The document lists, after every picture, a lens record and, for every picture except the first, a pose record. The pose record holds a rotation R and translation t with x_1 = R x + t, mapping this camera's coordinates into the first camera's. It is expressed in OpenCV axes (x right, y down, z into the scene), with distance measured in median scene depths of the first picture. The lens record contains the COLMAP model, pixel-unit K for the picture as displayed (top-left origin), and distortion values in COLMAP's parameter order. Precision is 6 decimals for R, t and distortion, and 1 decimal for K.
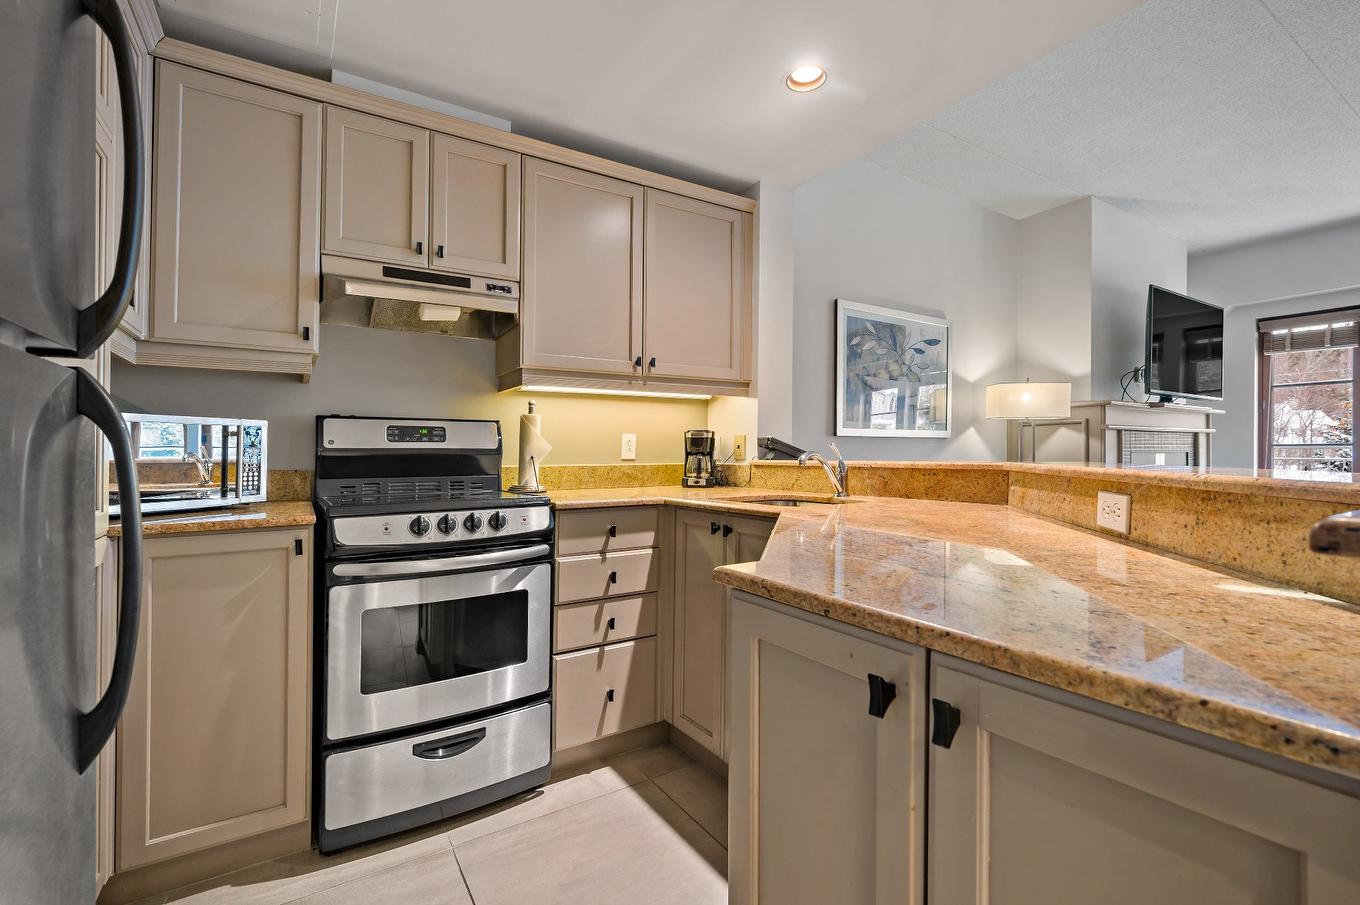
lens RADIAL K [[605.1, 0, 680.0], [0, 605.1, 452.5], [0, 0, 1]] dist [-0.001366, -0.000122]
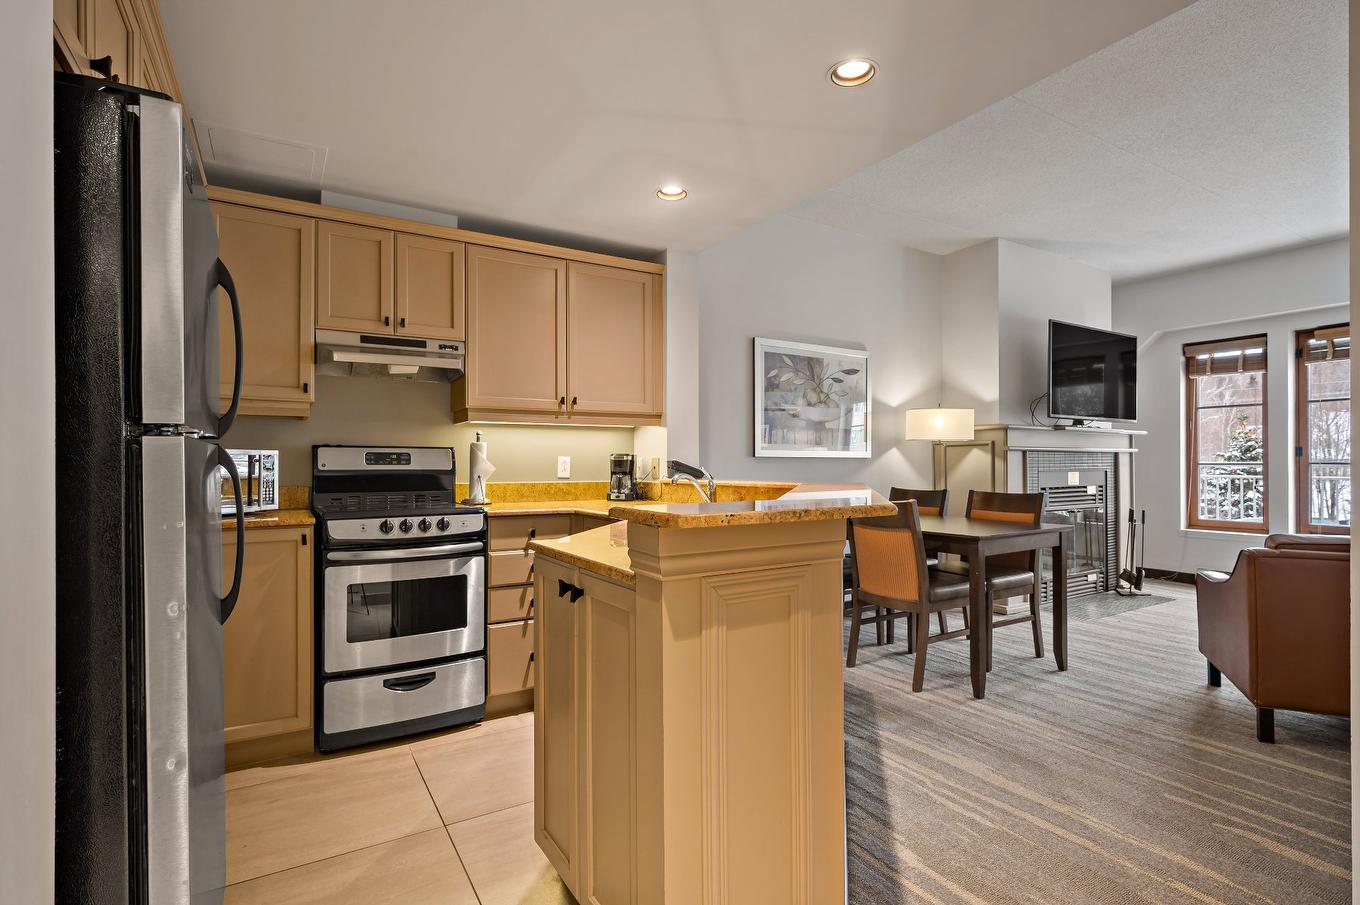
lens RADIAL K [[682.8, 0, 679.0], [0, 682.8, 482.0], [0, 0, 1]] dist [0.000870, -0.000055]
pose [[0.999350, 0.003303, -0.035899, 0.240262], [-0.002325, 0.999625, 0.027271, -0.021805], [0.035976, -0.027170, 0.998983, -0.440887]]
